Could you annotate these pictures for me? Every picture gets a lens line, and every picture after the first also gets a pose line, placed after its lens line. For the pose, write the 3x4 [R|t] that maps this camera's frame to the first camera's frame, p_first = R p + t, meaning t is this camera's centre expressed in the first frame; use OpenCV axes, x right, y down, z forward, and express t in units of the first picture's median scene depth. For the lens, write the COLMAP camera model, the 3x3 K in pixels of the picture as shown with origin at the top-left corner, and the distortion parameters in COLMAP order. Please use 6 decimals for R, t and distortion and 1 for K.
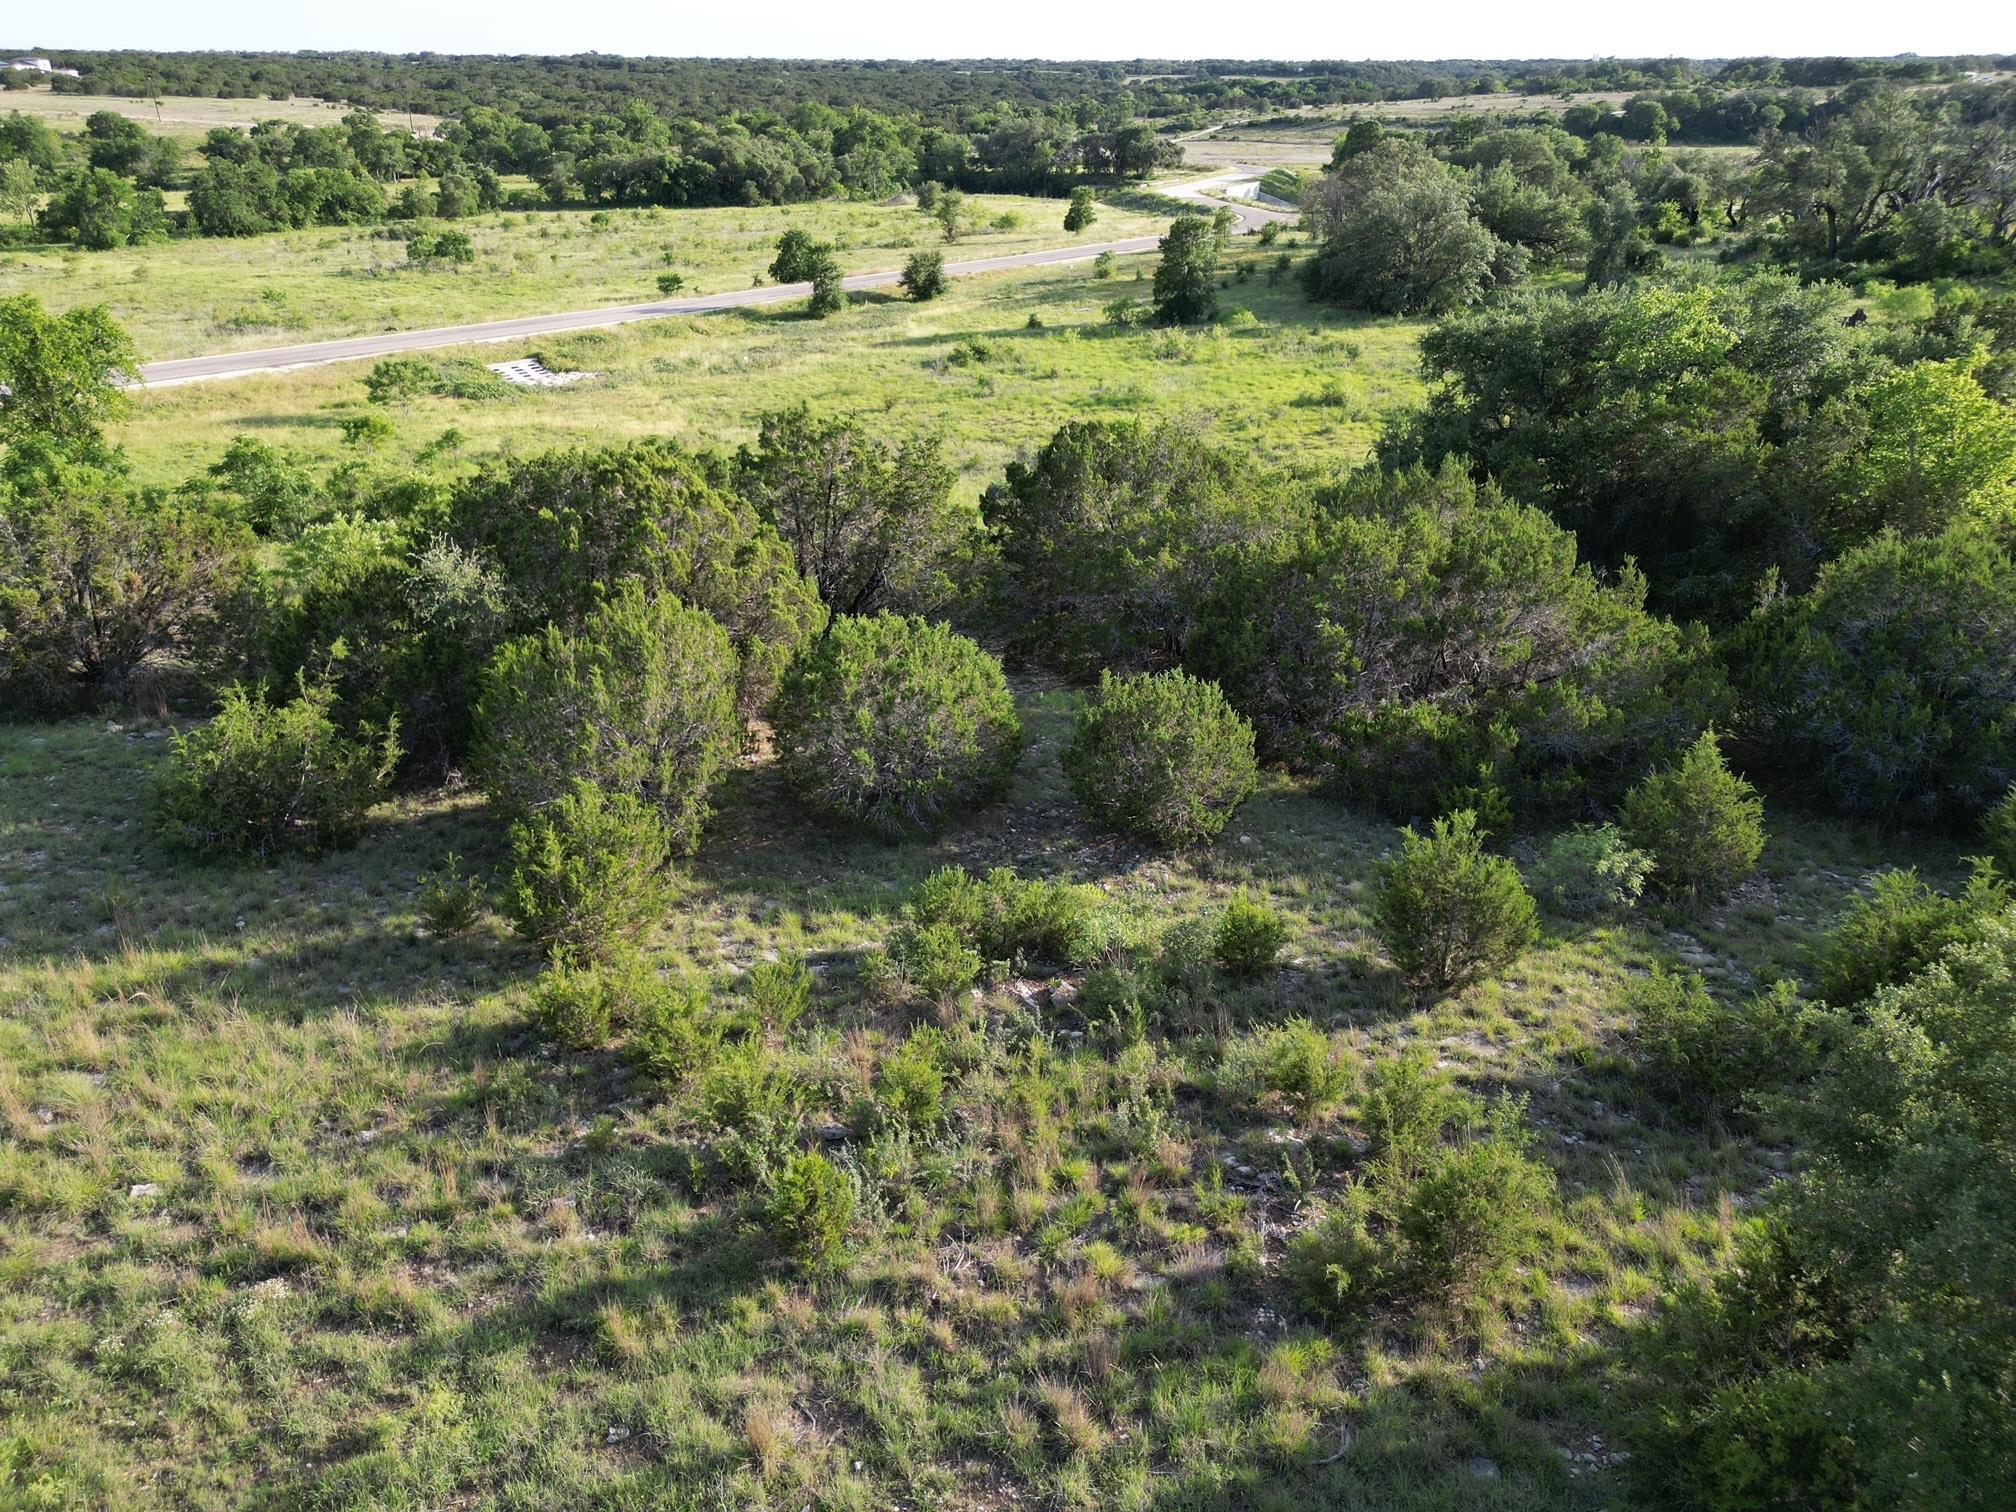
lens RADIAL K [[1420.8, 0, 1001.7], [0, 1420.8, 752.0], [0, 0, 1]] dist [0.047421, -0.032847]
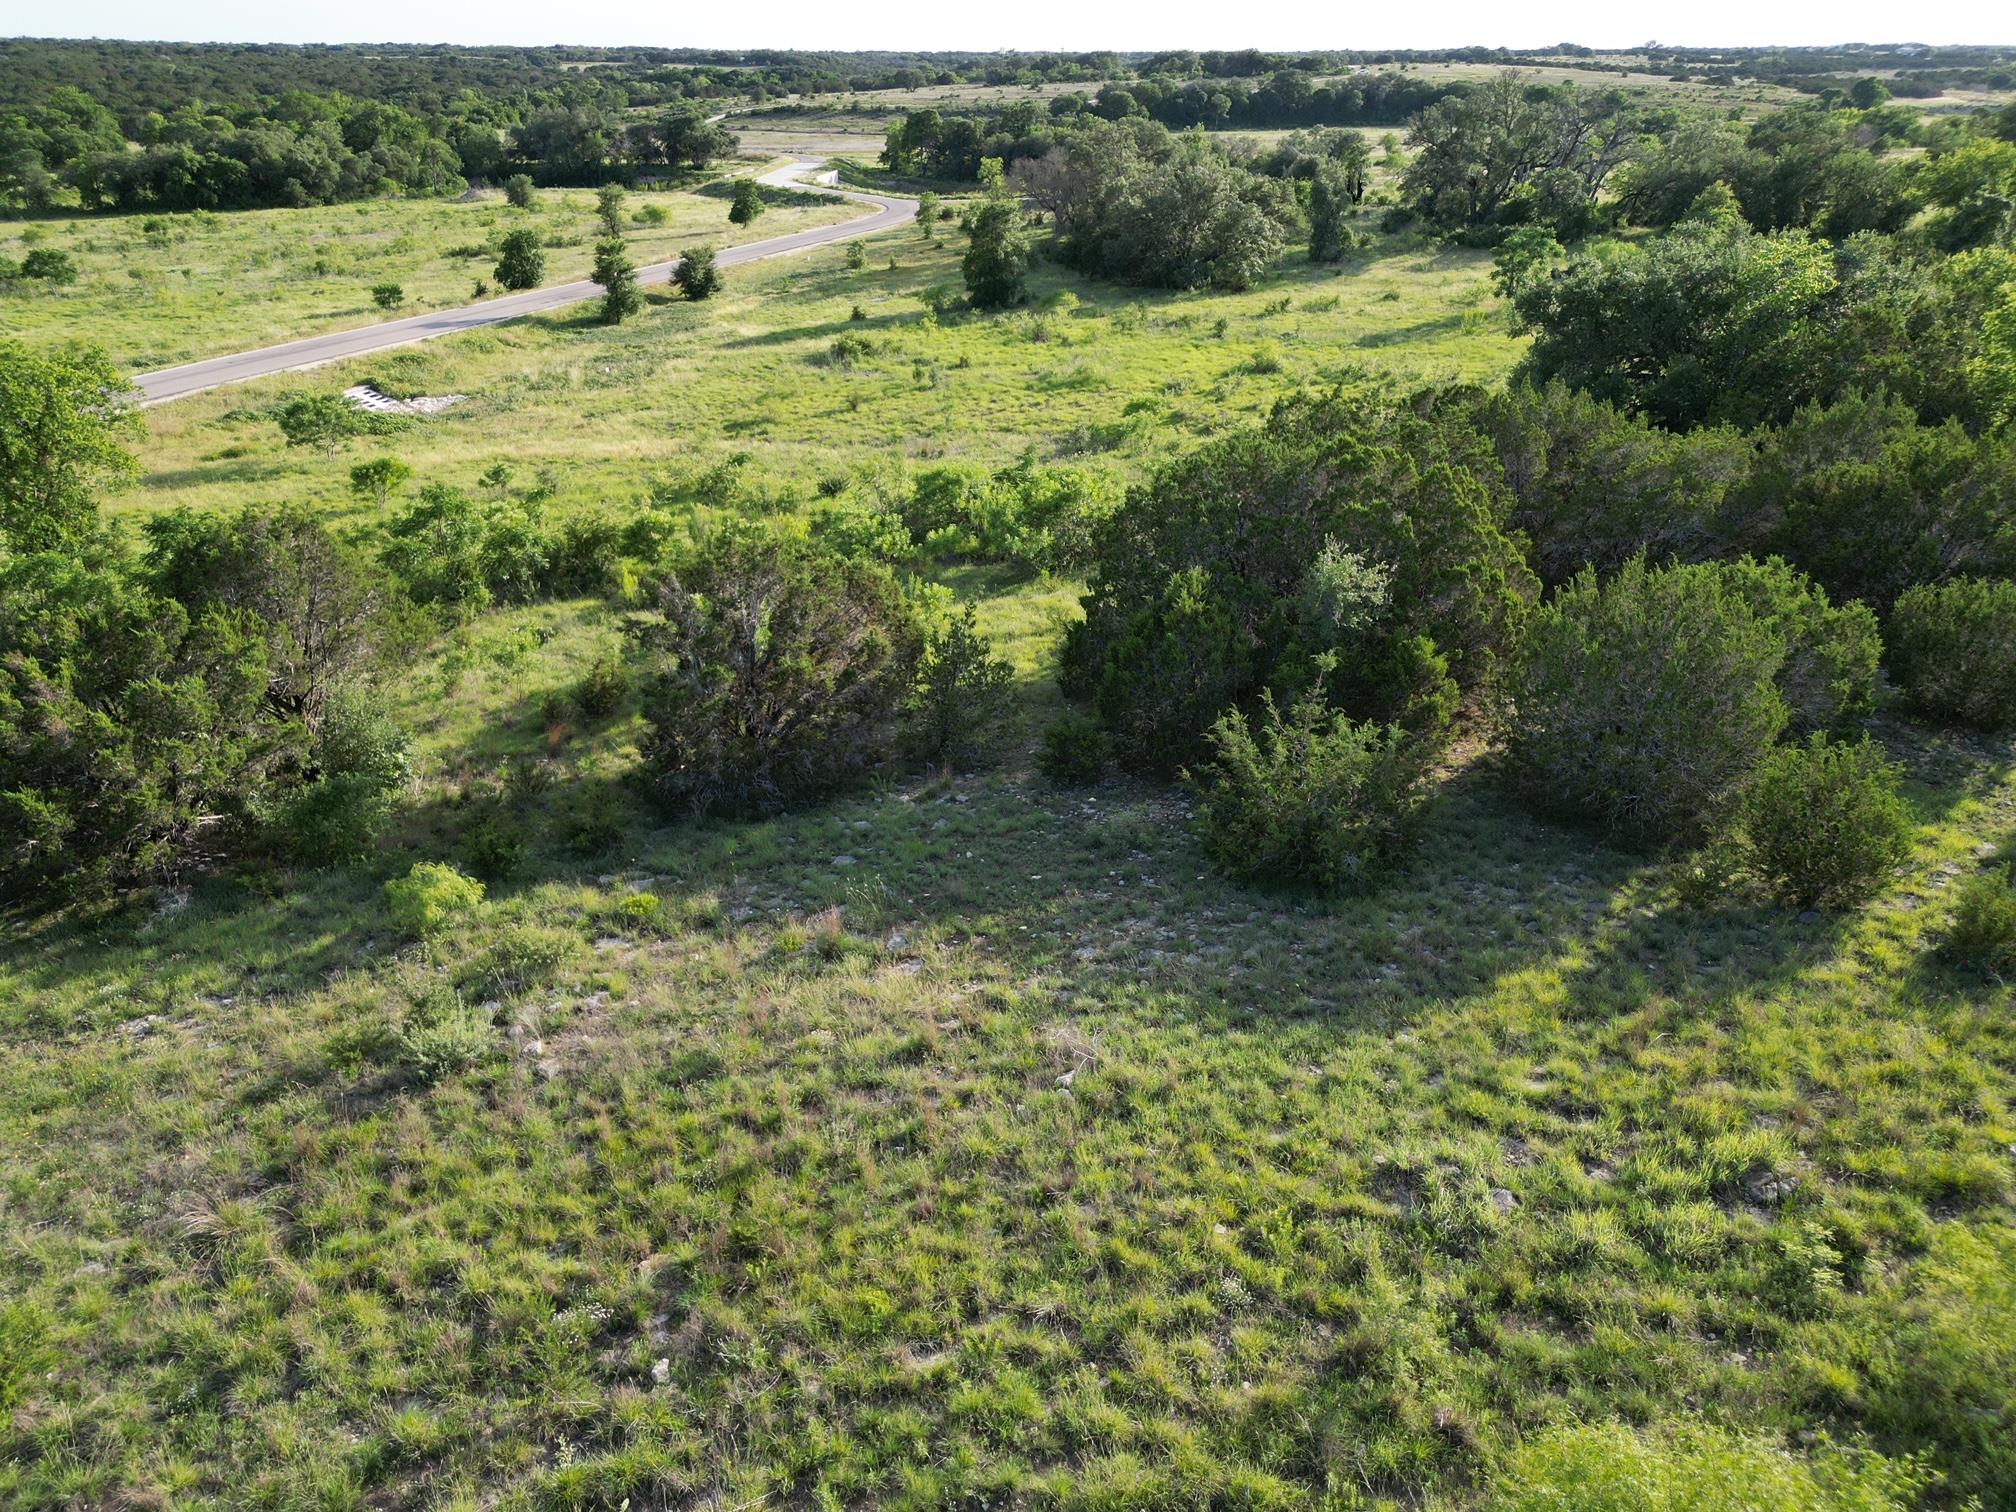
lens RADIAL K [[1413.8, 0, 1001.1], [0, 1413.8, 758.8], [0, 0, 1]] dist [0.062918, -0.058327]
pose [[0.932336, -0.157644, 0.325418, -0.163310], [0.154098, 0.987369, 0.036821, -0.012920], [-0.327113, 0.015817, 0.944853, 0.029722]]
